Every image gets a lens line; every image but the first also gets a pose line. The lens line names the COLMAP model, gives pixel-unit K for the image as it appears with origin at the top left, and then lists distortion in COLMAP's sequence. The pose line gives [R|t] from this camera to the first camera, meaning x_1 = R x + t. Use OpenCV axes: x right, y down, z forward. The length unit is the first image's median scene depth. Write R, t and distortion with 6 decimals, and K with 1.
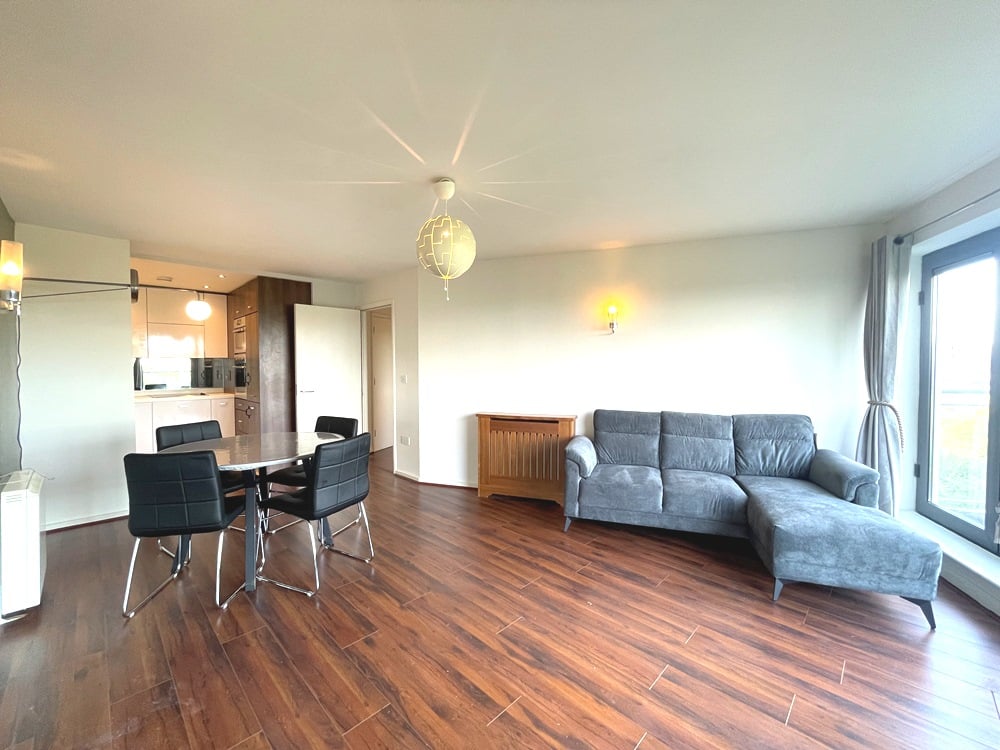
lens RADIAL K [[406.2, 0, 500.0], [0, 406.2, 375.0], [0, 0, 1]] dist [-0.001576, 0.000251]
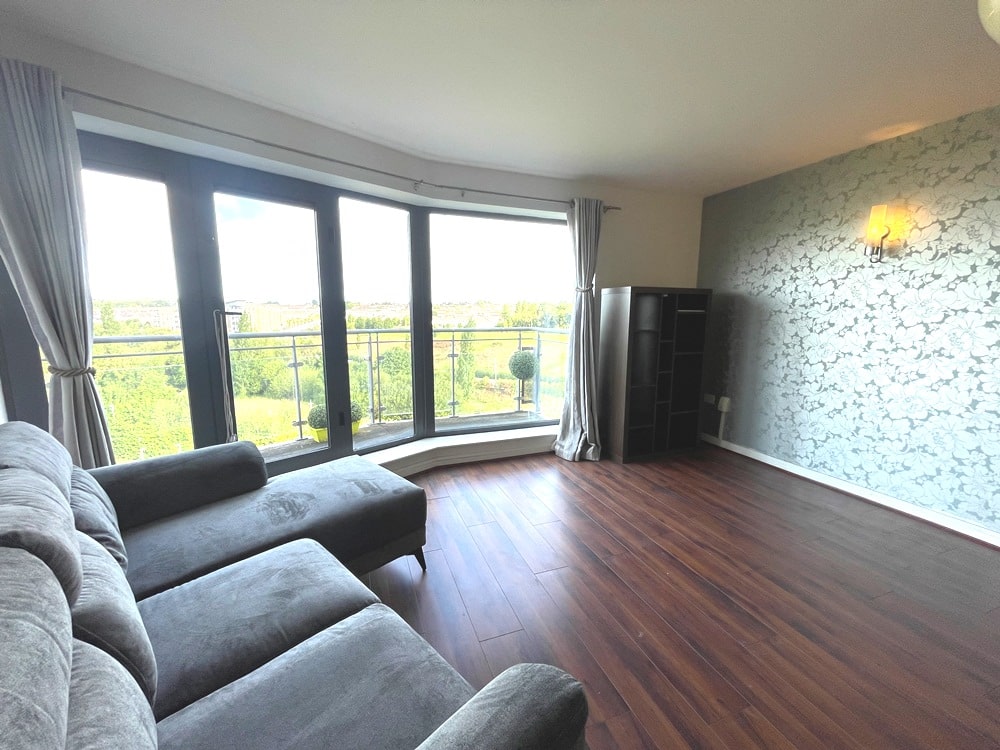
lens RADIAL K [[406.2, 0, 500.0], [0, 406.2, 375.0], [0, 0, 1]] dist [-0.001576, 0.000251]
pose [[-0.905609, -0.062155, 0.419535, 0.095524], [0.009811, 0.985868, 0.167237, -0.016079], [-0.424001, 0.155567, -0.892201, 0.942377]]
